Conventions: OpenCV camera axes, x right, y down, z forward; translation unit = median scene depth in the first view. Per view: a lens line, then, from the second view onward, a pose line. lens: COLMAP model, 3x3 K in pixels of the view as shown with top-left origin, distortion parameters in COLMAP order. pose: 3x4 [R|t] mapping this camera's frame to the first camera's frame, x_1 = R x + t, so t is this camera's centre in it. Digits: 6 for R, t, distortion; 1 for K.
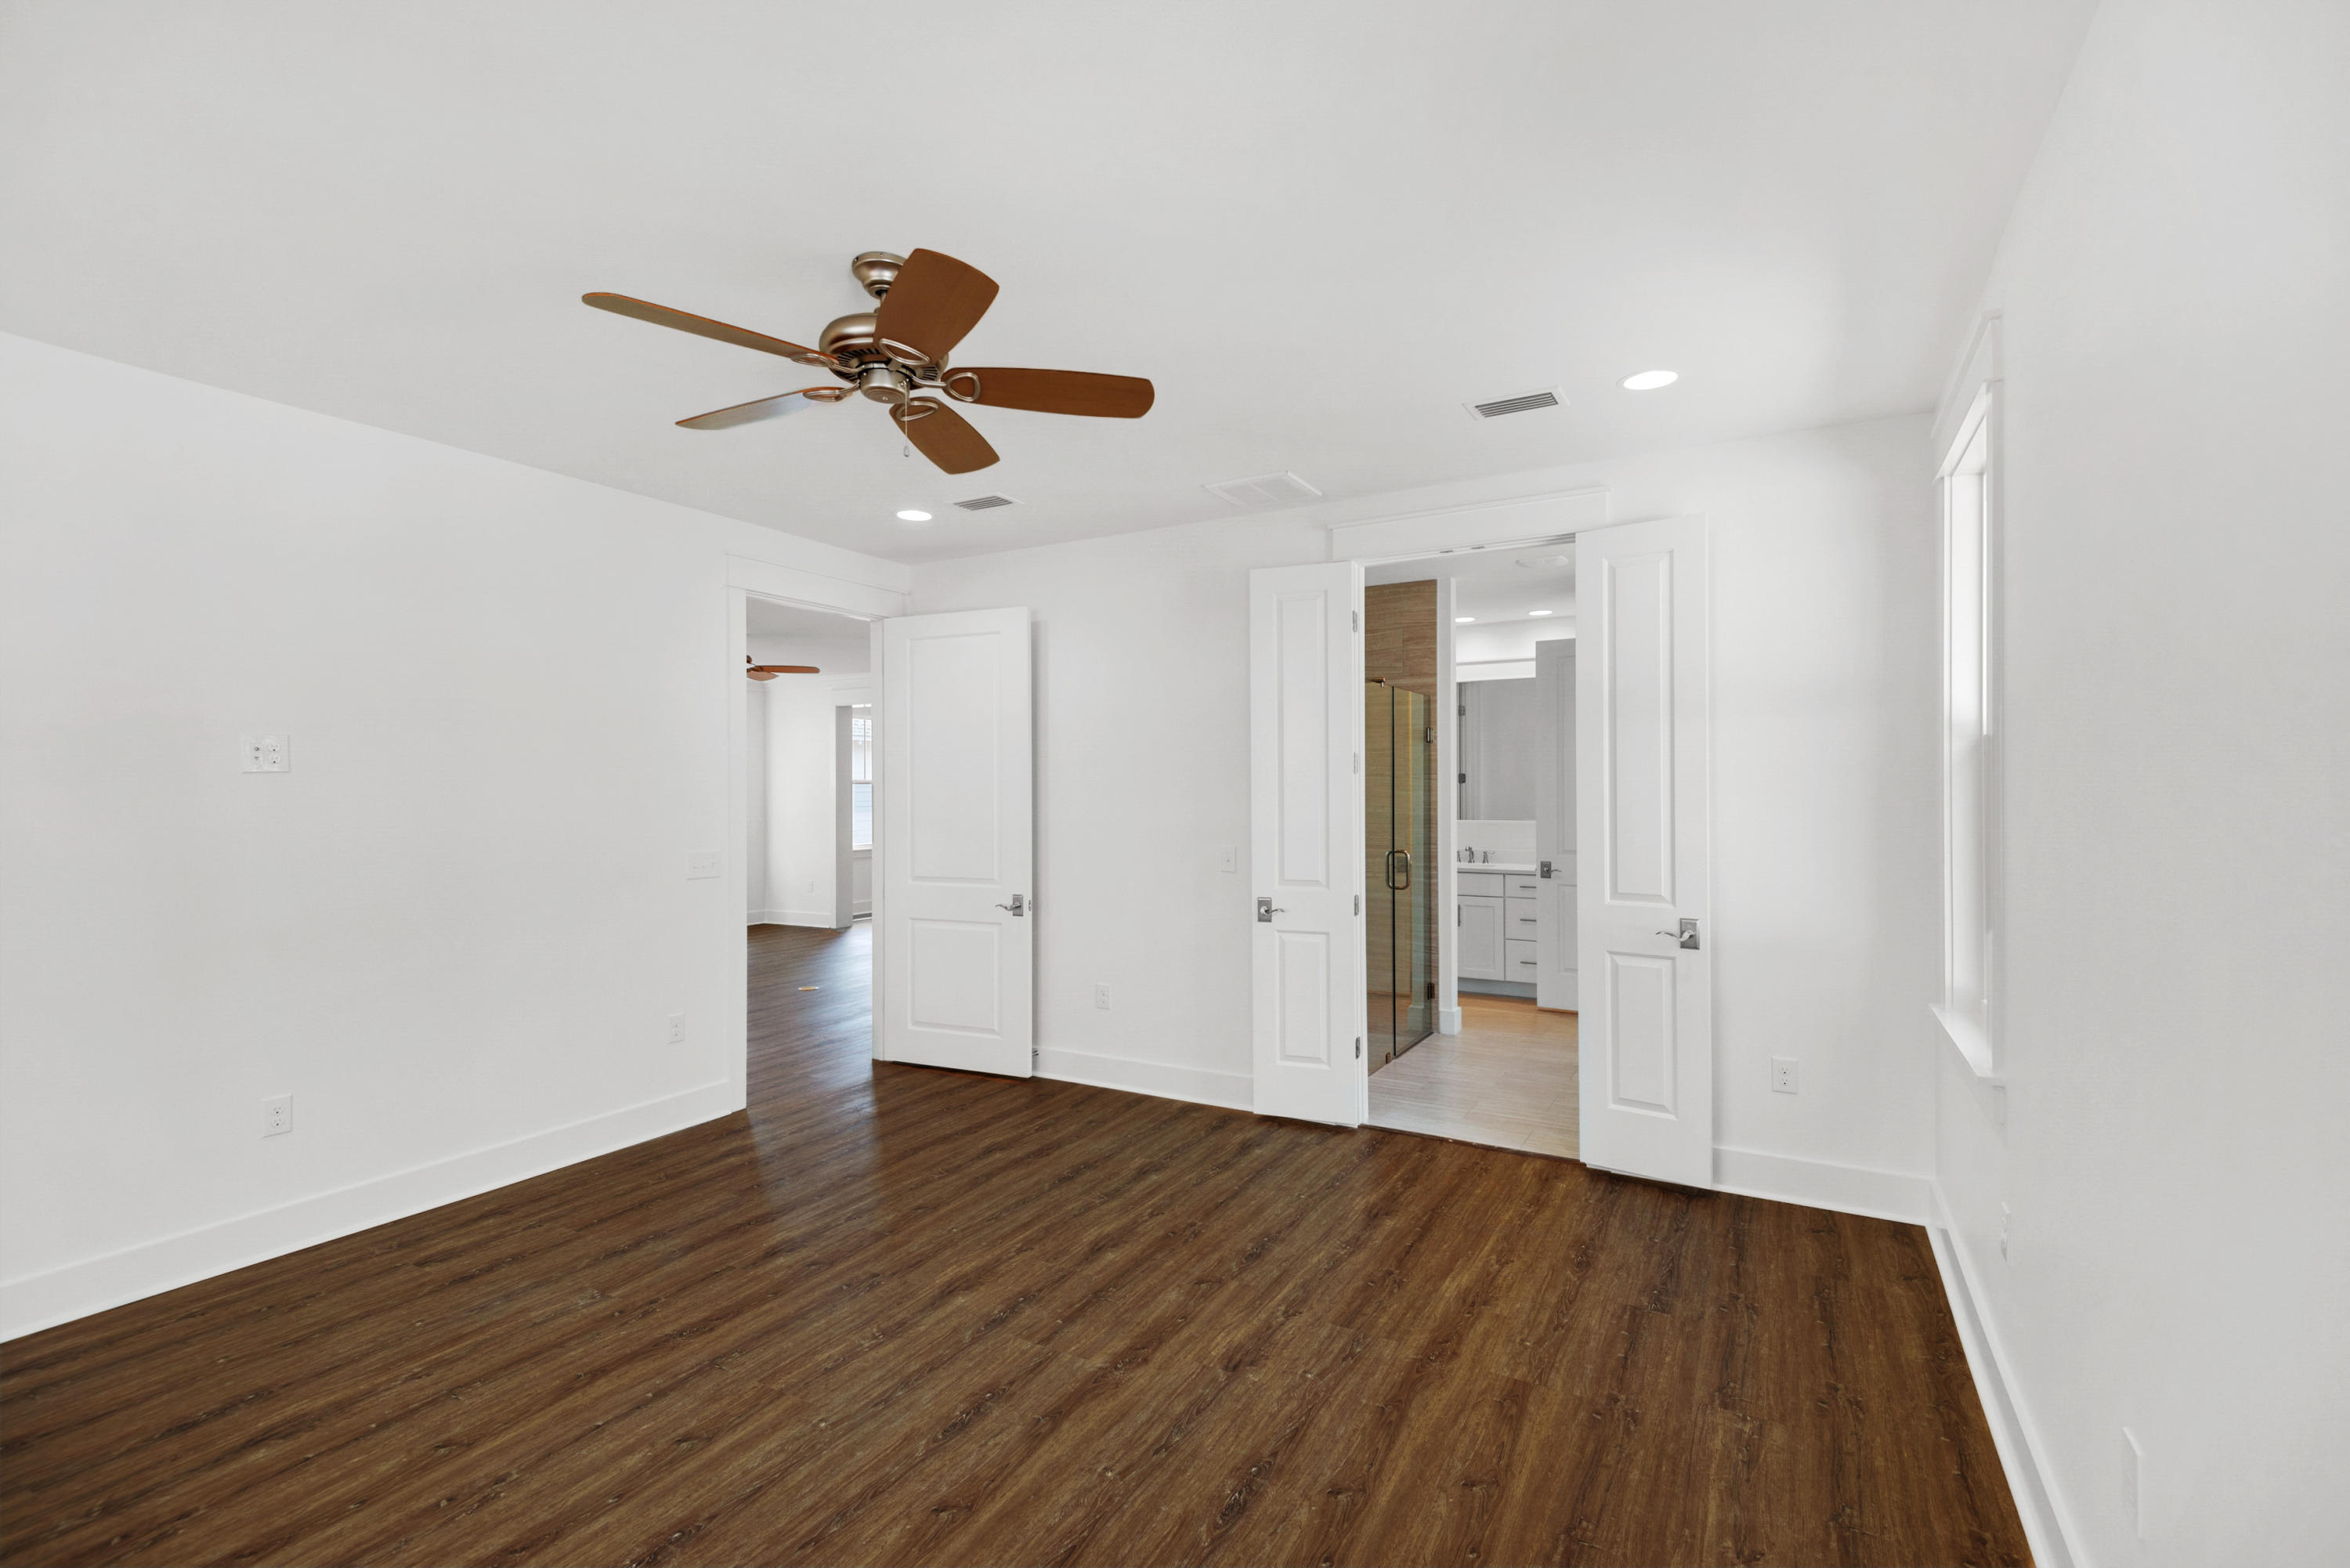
lens RADIAL K [[1053.6, 0, 1175.0], [0, 1053.6, 784.0], [0, 0, 1]] dist [0.023476, -0.010955]
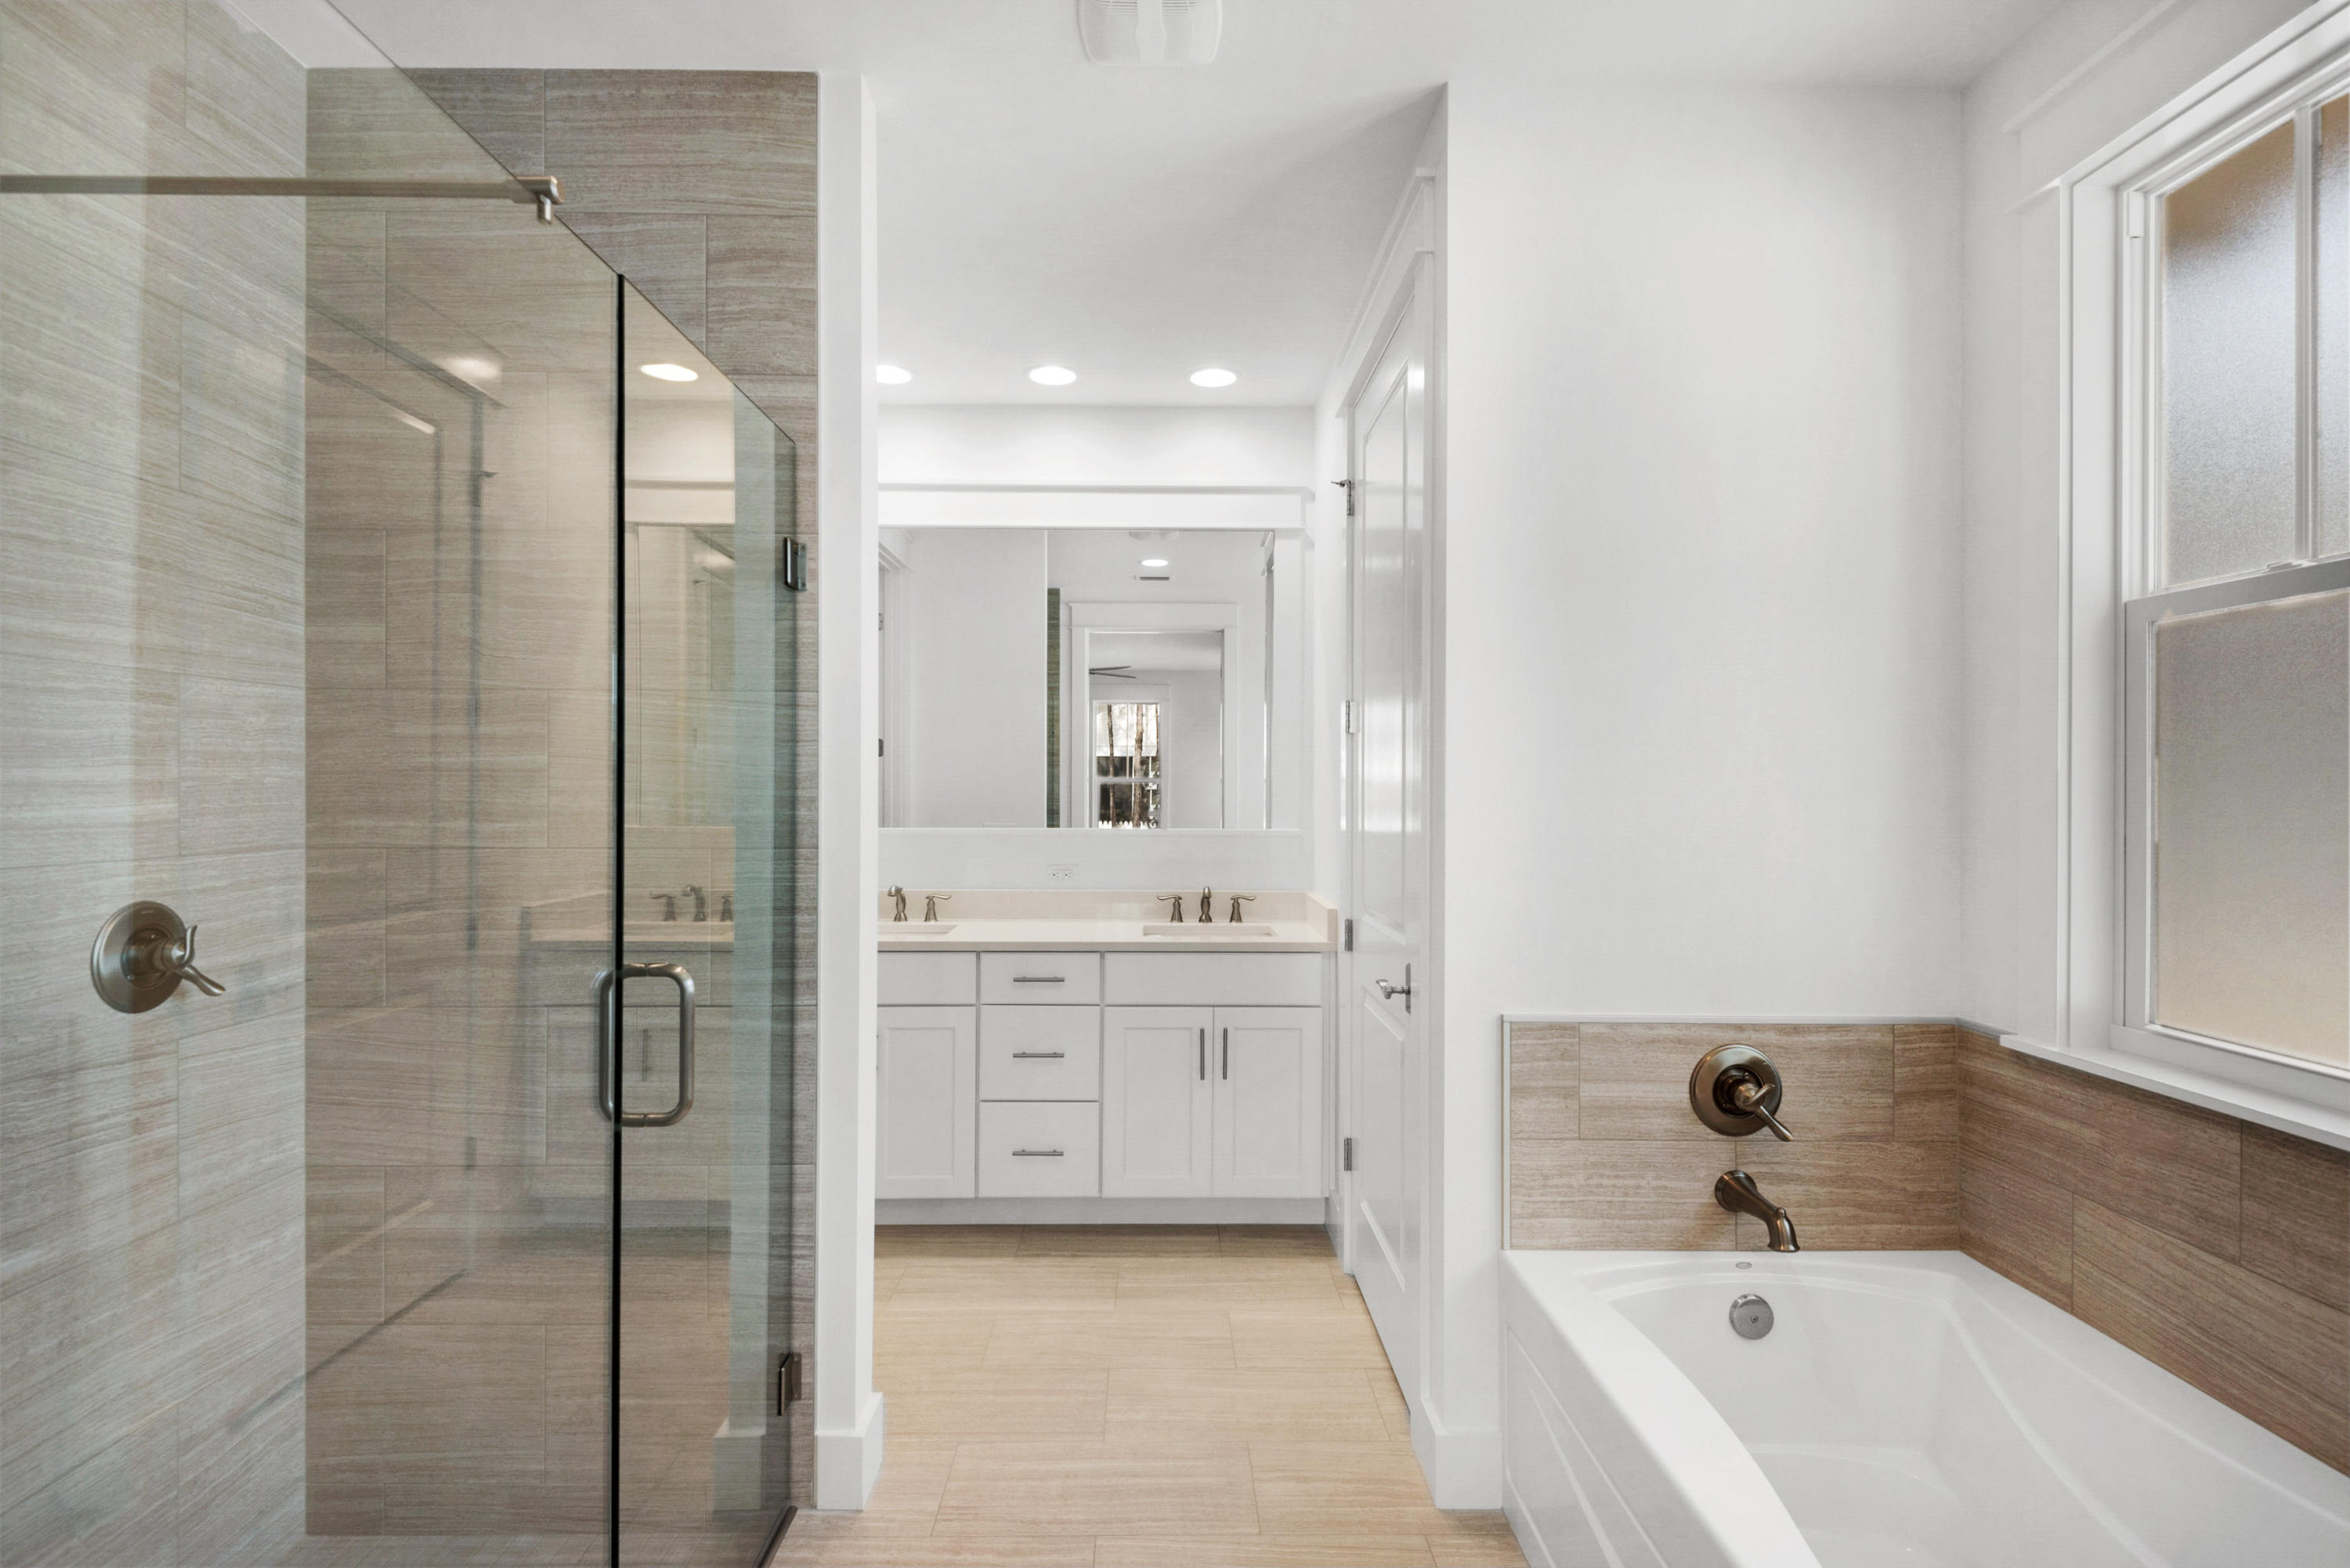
lens RADIAL K [[1175.4, 0, 1183.2], [0, 1175.4, 785.0], [0, 0, 1]] dist [0.035887, -0.025356]
pose [[0.869471, 0.007635, 0.493925, 0.142284], [-0.007725, 0.999968, -0.001858, 0.016208], [-0.493924, -0.002201, 0.869502, 0.536642]]
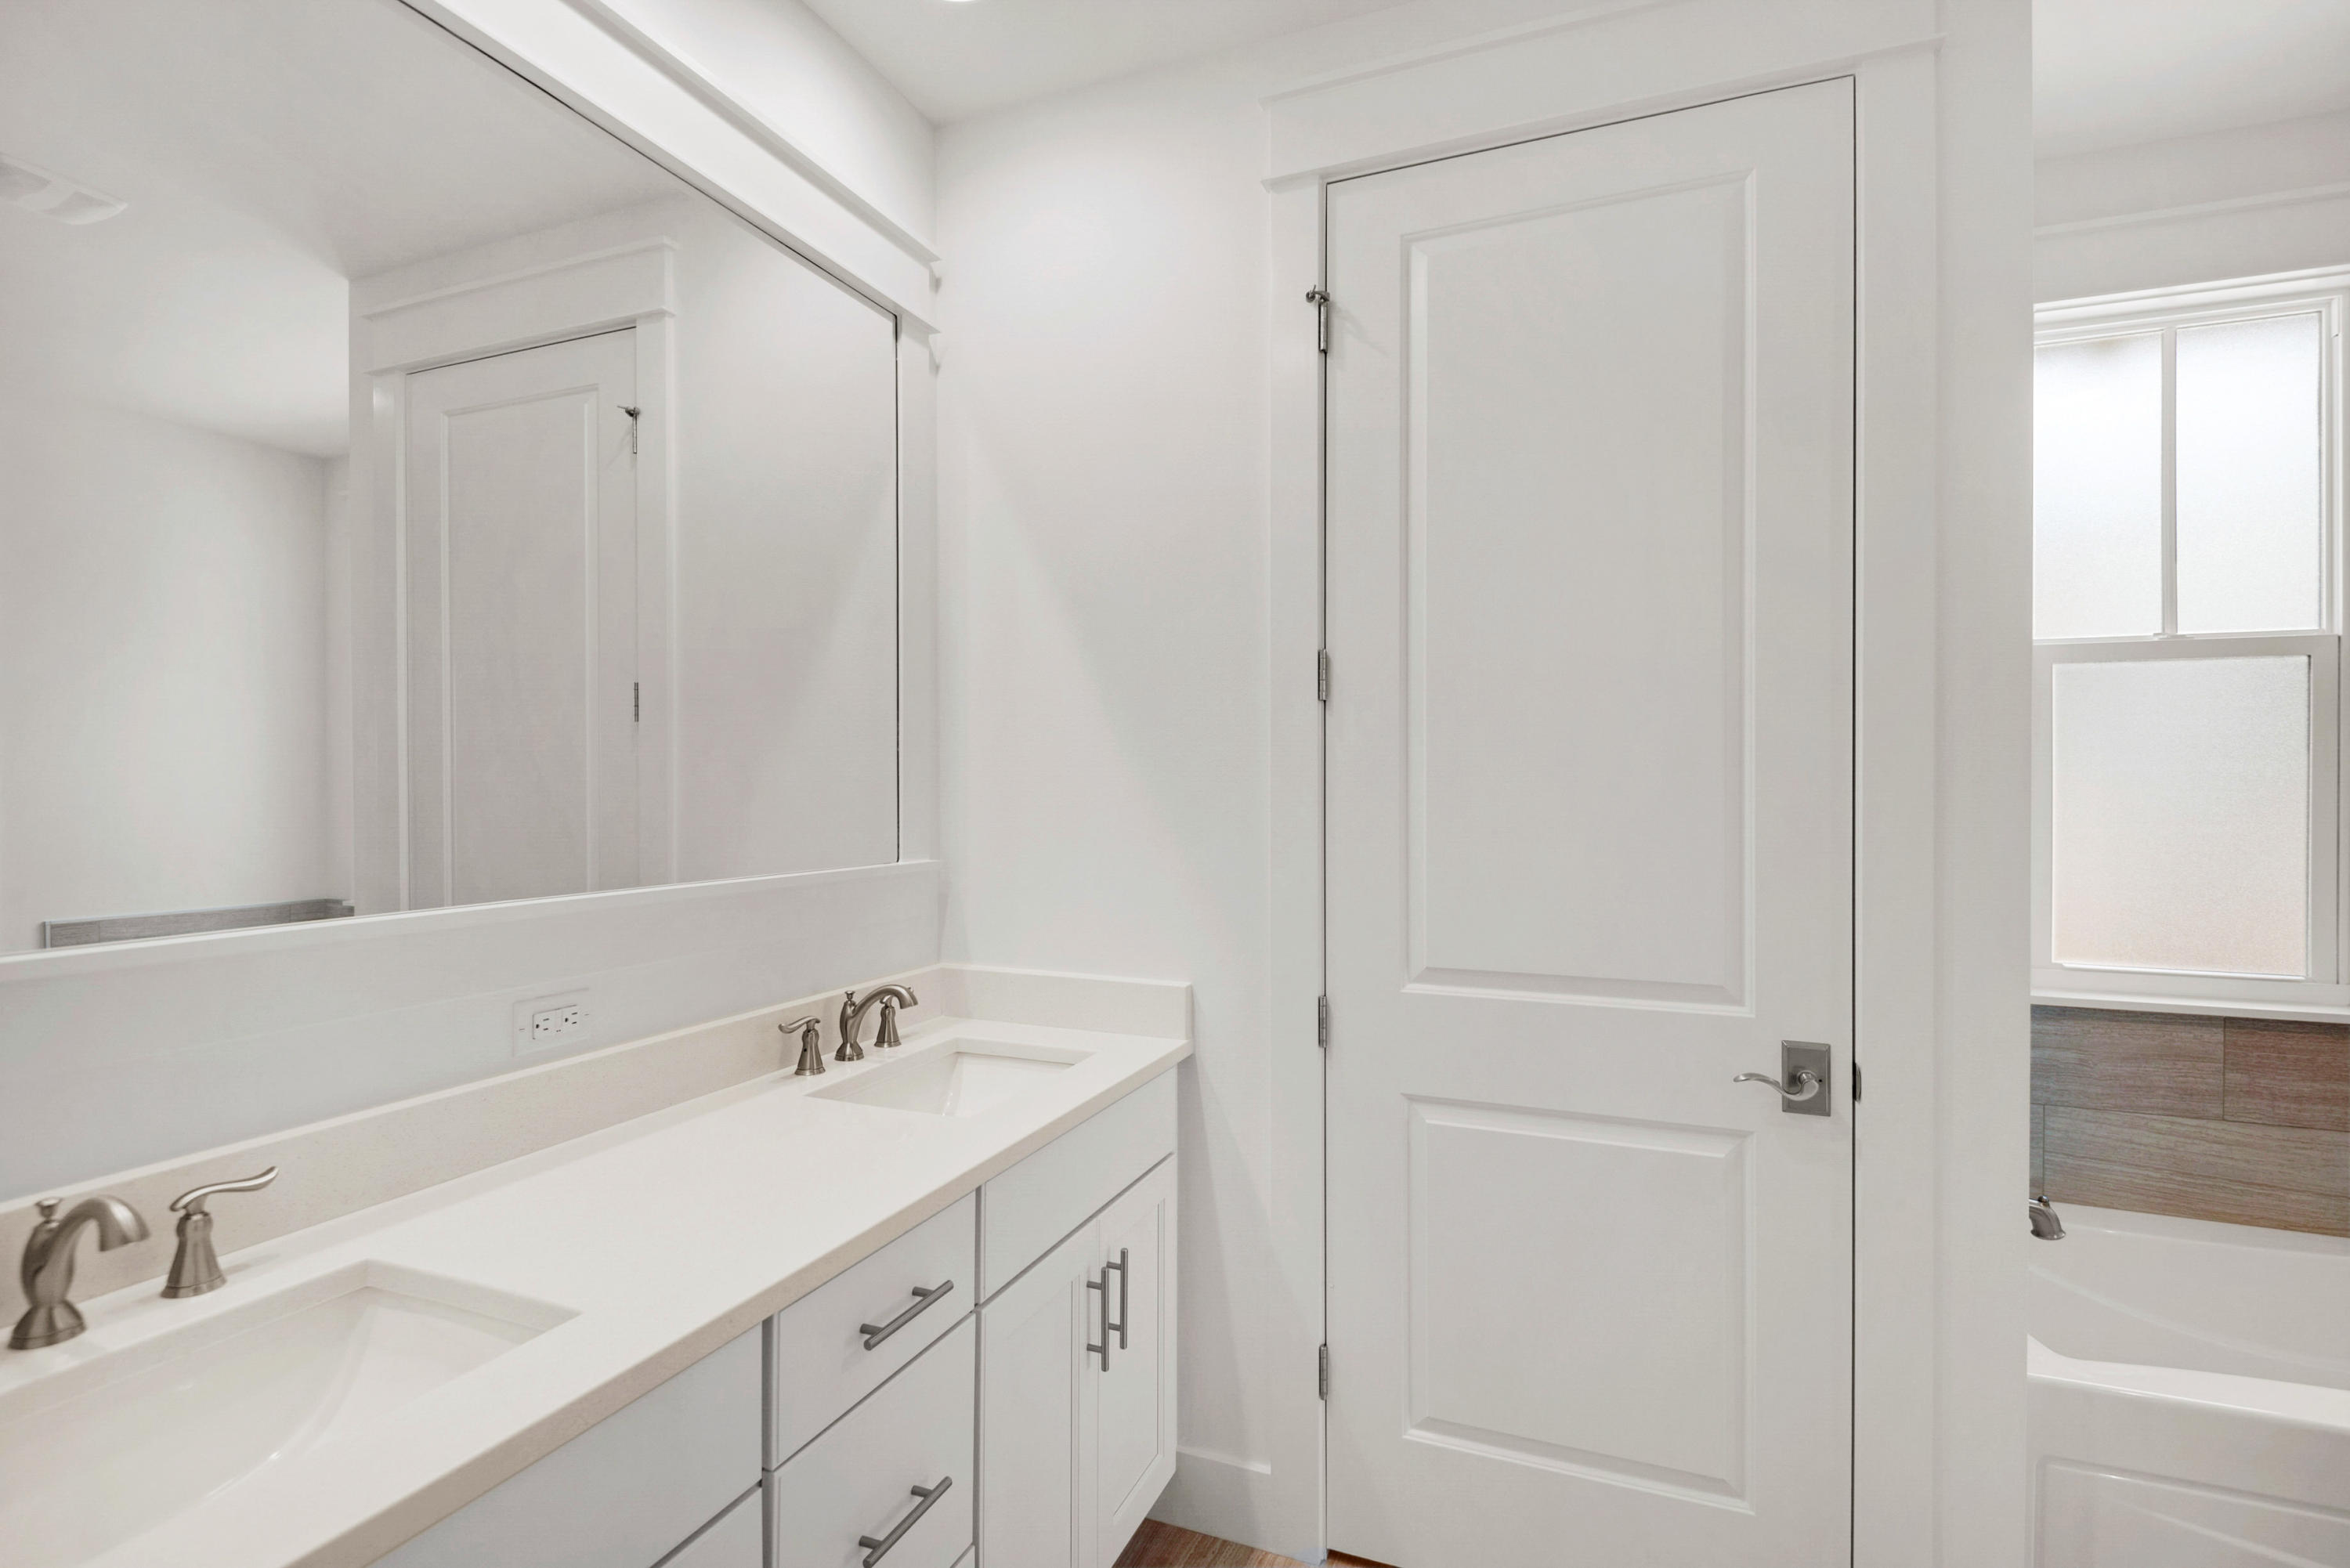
lens RADIAL K [[1131.6, 0, 1159.9], [0, 1131.6, 790.1], [0, 0, 1]] dist [0.021131, -0.014291]
pose [[-0.118724, 0.000266, 0.992927, 0.154768], [-0.003262, 0.999994, -0.000658, 0.016616], [-0.992922, -0.003317, -0.118722, 0.967981]]
